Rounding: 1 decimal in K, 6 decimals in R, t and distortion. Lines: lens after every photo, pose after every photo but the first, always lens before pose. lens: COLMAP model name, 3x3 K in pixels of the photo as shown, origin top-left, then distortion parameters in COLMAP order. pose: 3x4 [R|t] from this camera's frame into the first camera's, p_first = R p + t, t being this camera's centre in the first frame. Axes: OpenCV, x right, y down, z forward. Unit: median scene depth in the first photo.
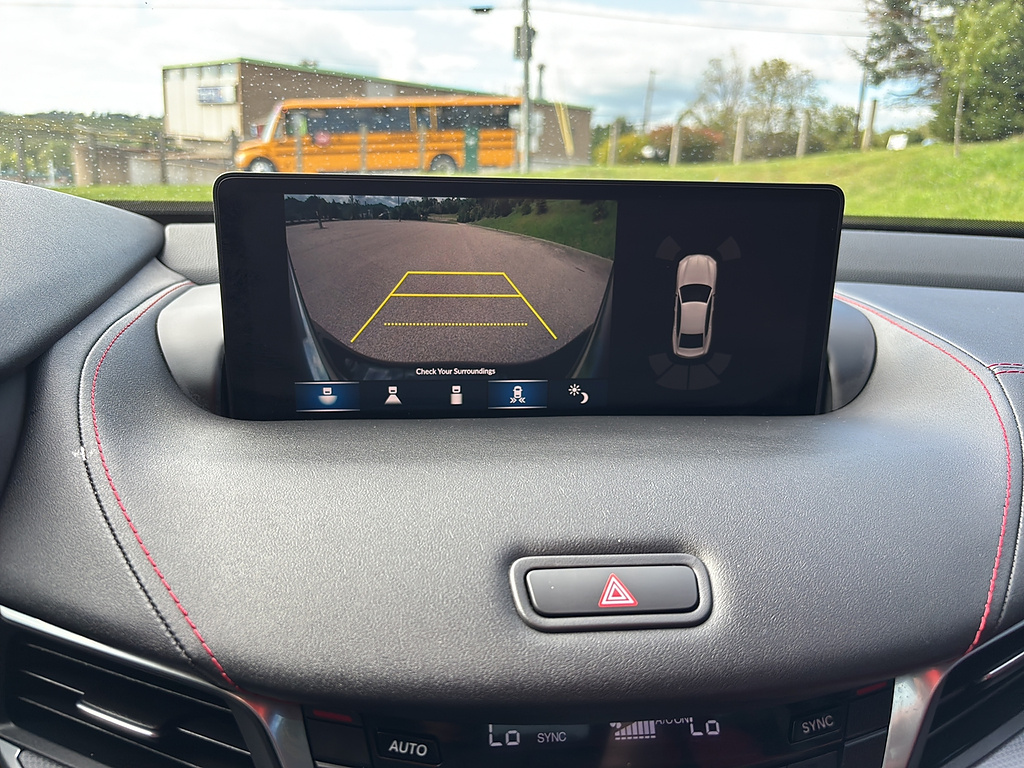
lens RADIAL K [[779.7, 0, 521.2], [0, 779.7, 384.7], [0, 0, 1]] dist [0.071824, -0.063857]
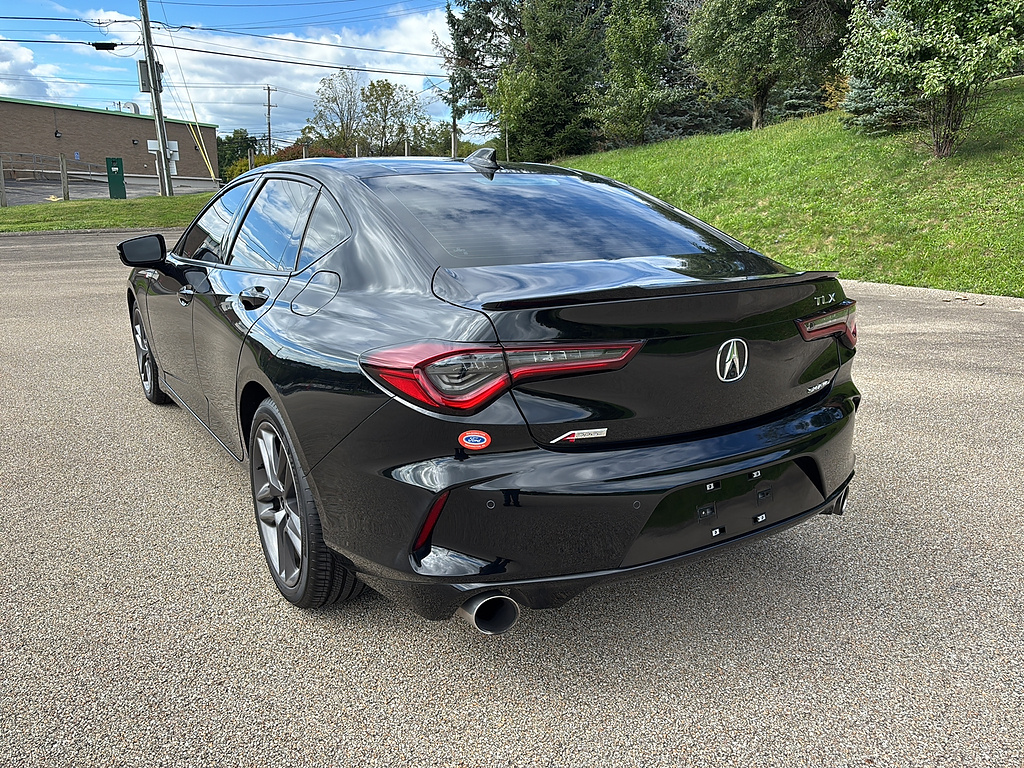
lens RADIAL K [[779.7, 0, 510.5], [0, 779.7, 363.8], [0, 0, 1]] dist [0.071824, -0.063857]
pose [[0.905267, -0.123272, 0.406566, -0.034581], [0.136596, 0.990620, -0.003787, 0.026936], [-0.402286, 0.058963, 0.913613, -0.150102]]
